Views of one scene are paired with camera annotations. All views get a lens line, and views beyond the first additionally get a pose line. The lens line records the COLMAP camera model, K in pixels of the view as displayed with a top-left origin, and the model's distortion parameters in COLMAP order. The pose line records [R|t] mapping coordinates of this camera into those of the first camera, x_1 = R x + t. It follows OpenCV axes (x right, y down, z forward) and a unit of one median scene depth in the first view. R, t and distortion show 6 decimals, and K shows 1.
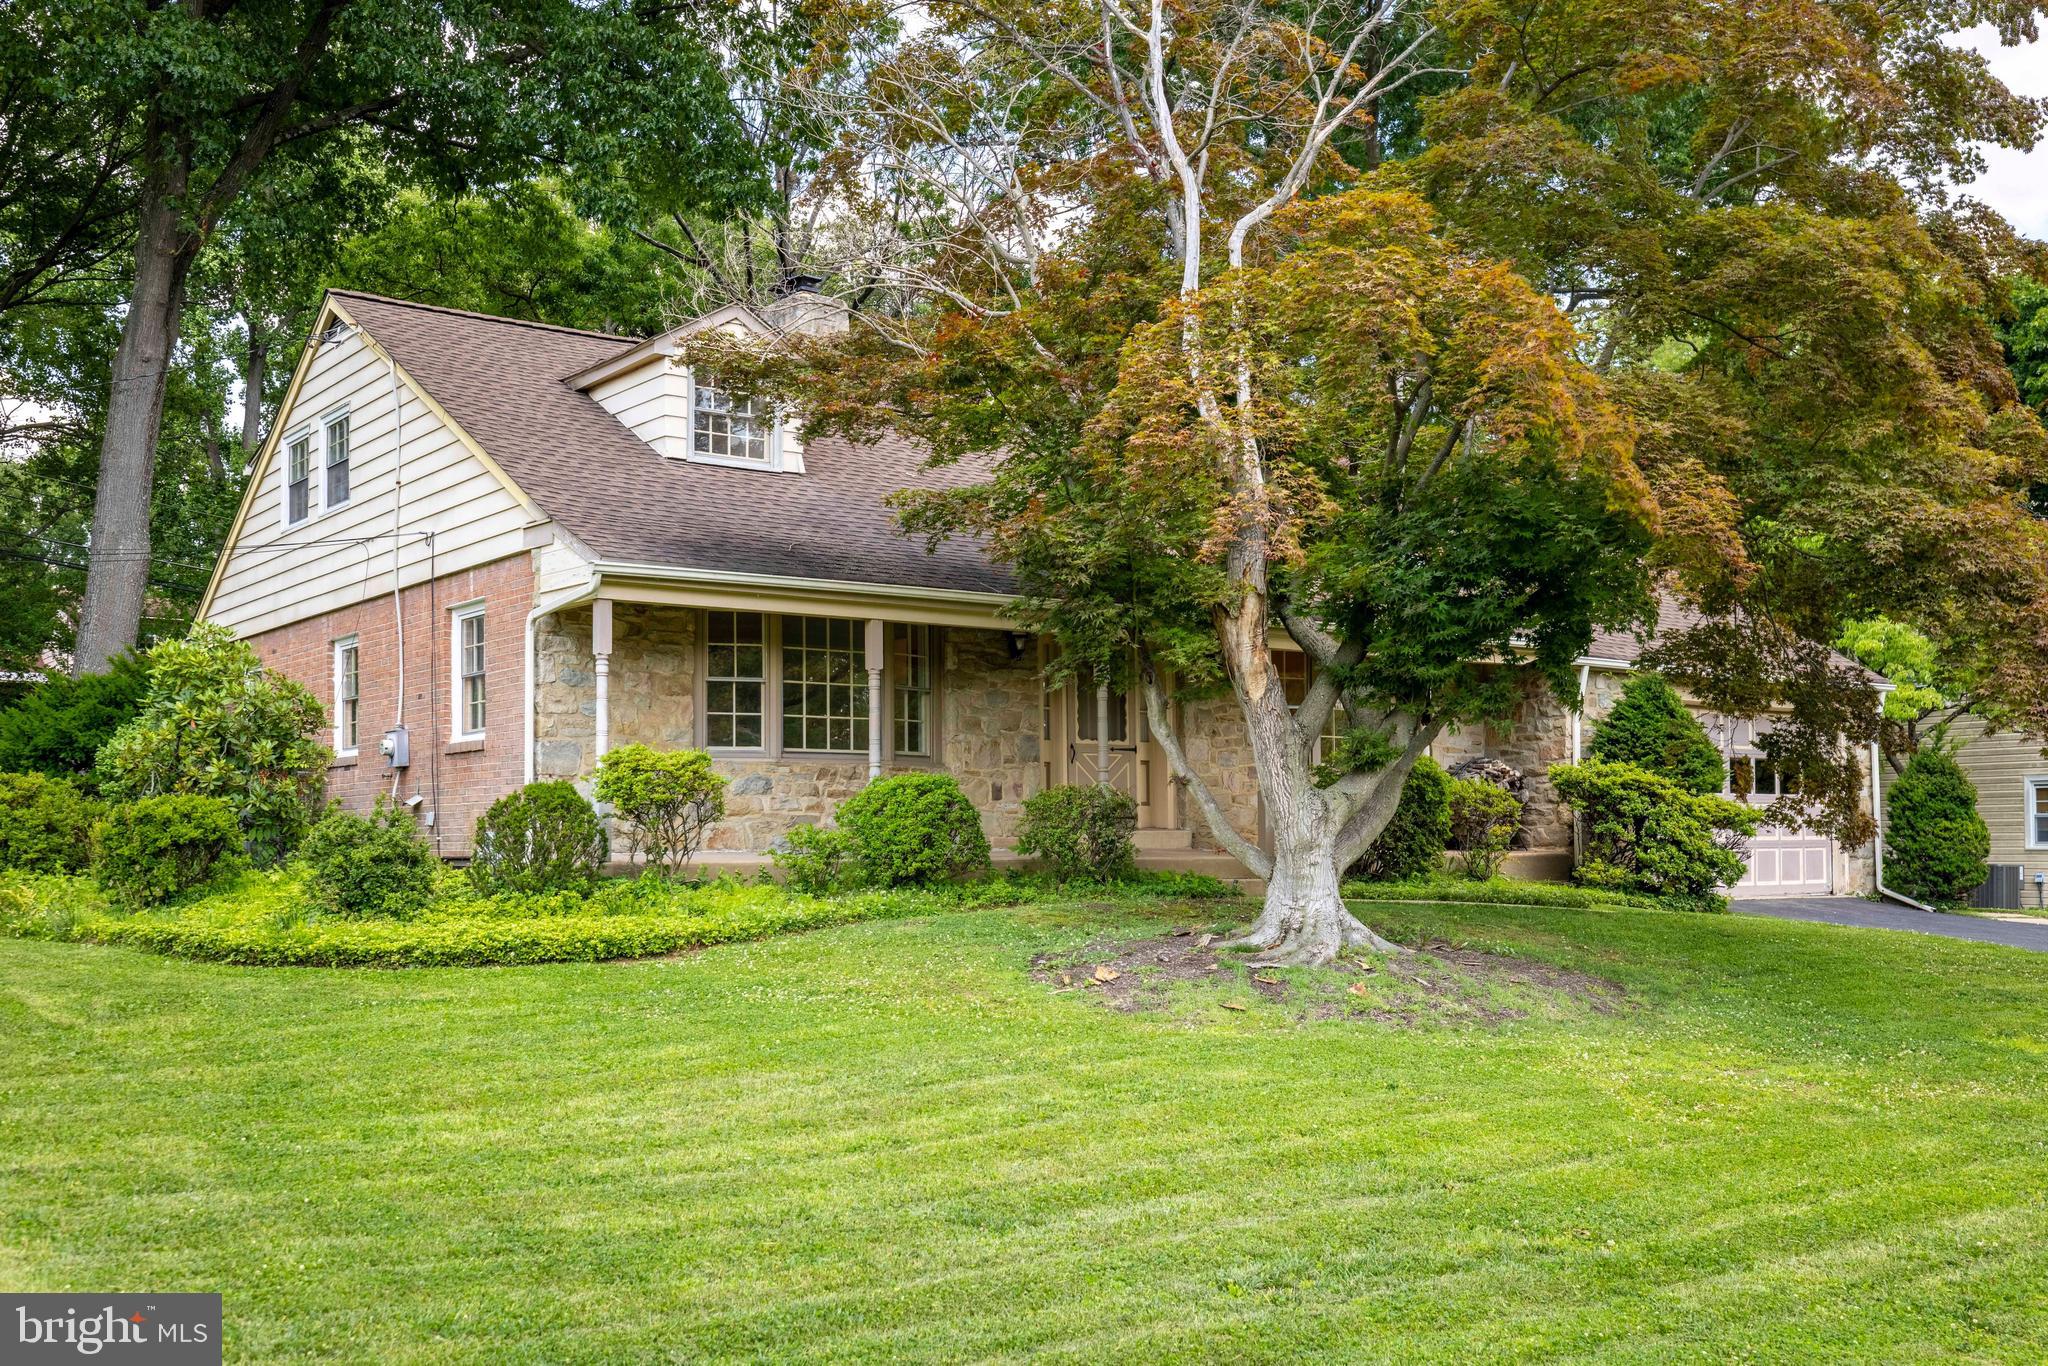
lens RADIAL K [[2049.3, 0, 1023.9], [0, 2049.3, 684.4], [0, 0, 1]] dist [0.000025, 0.000000]
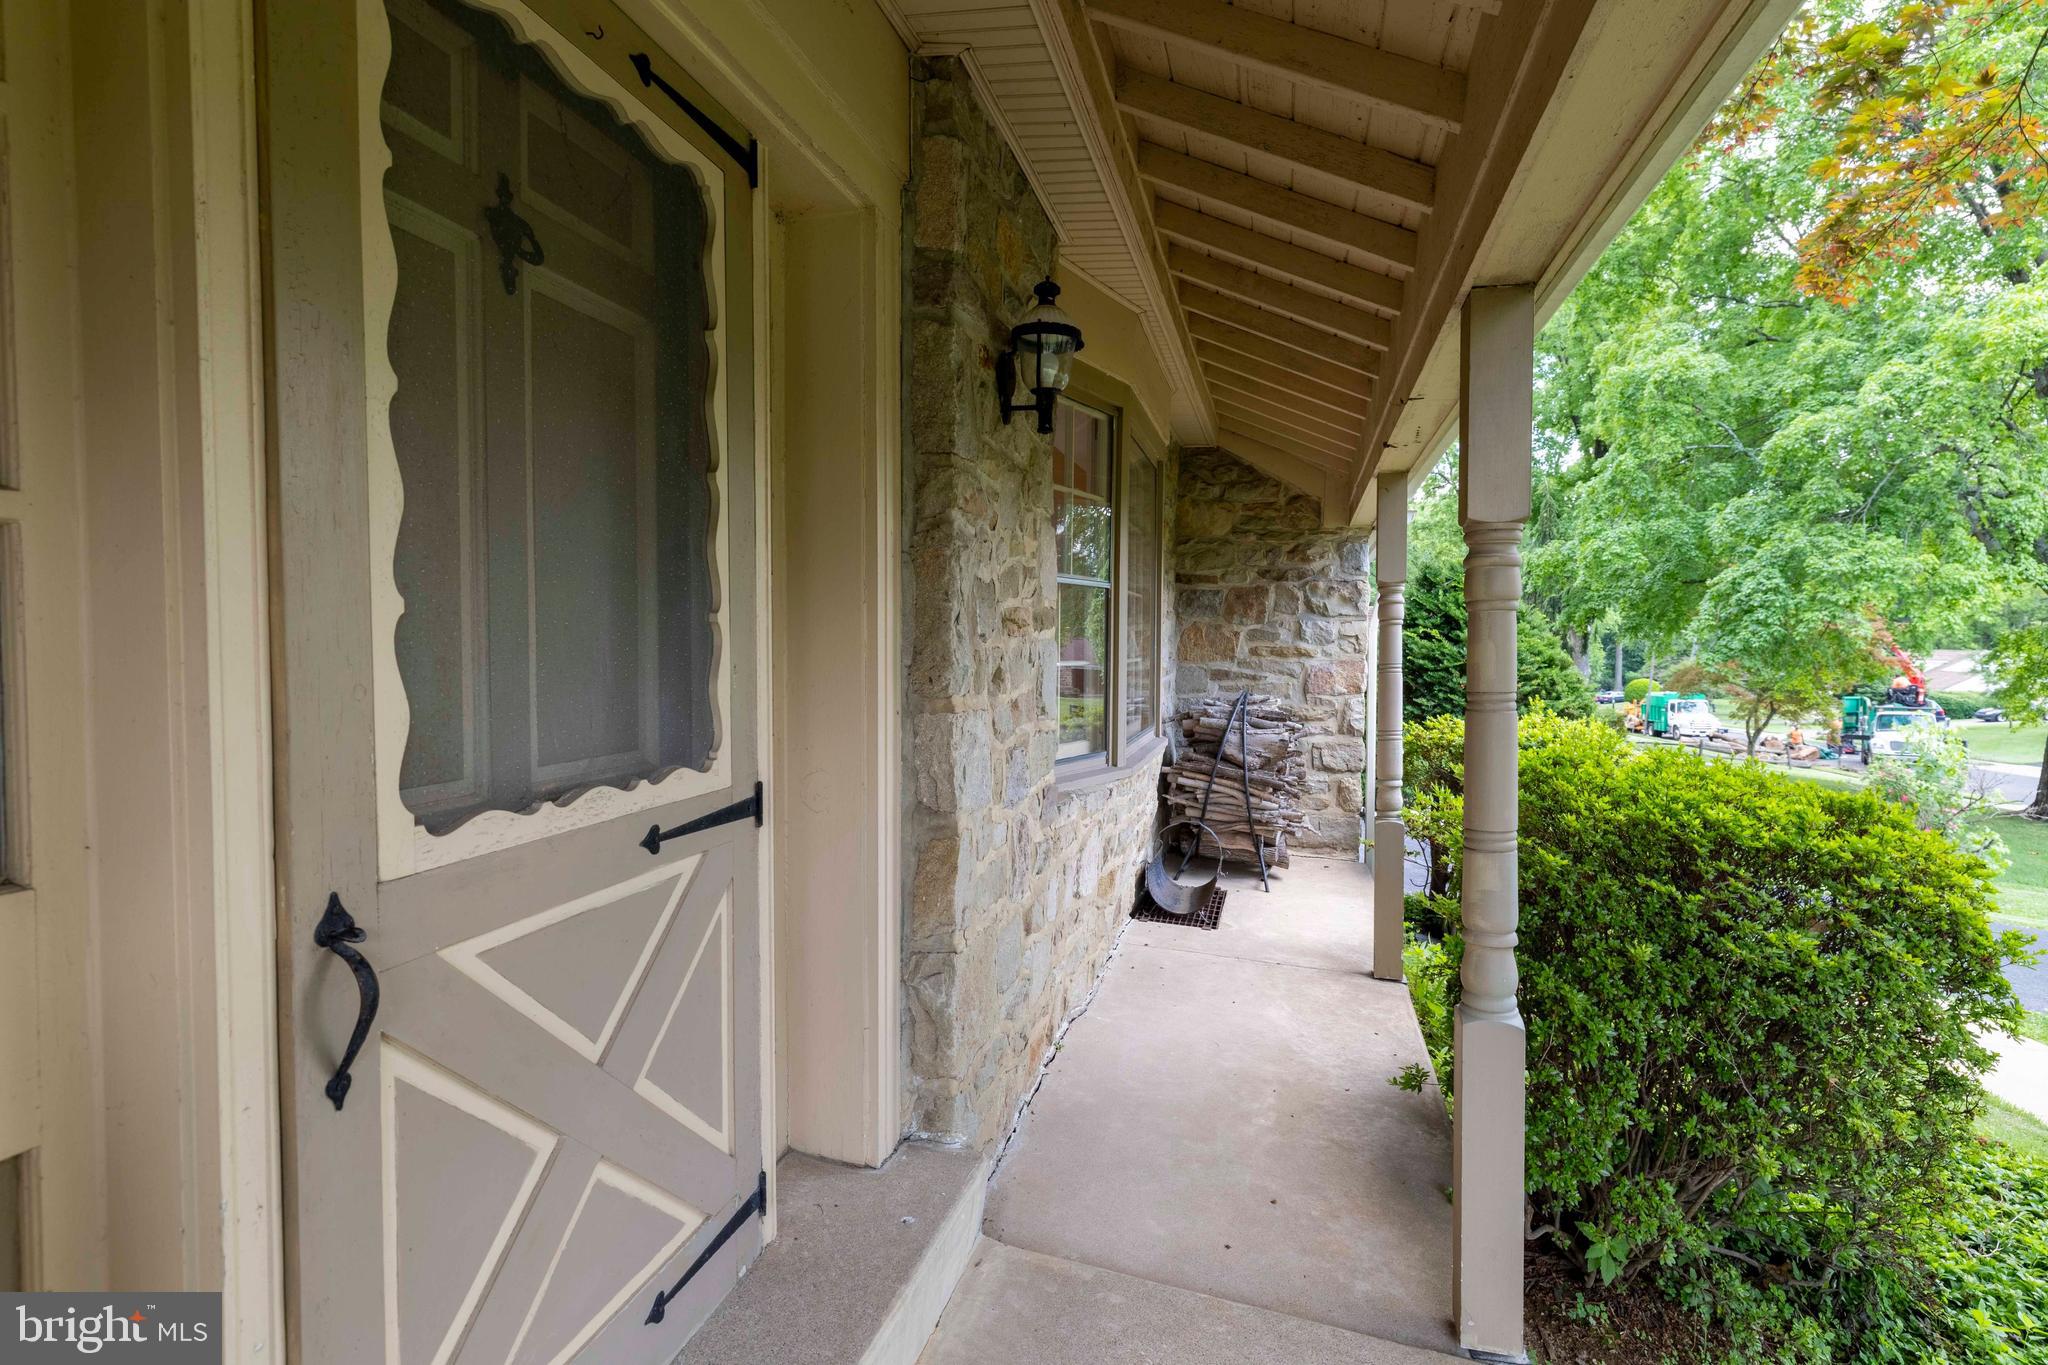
lens RADIAL K [[1038.0, 0, 1022.9], [0, 1038.0, 675.6], [0, 0, 1]] dist [-0.000056, -0.000006]
pose [[0.773767, -0.011109, 0.633373, 0.015551], [-0.064316, 0.993302, 0.095995, 0.010287], [-0.630197, -0.115013, 0.767870, 0.837007]]
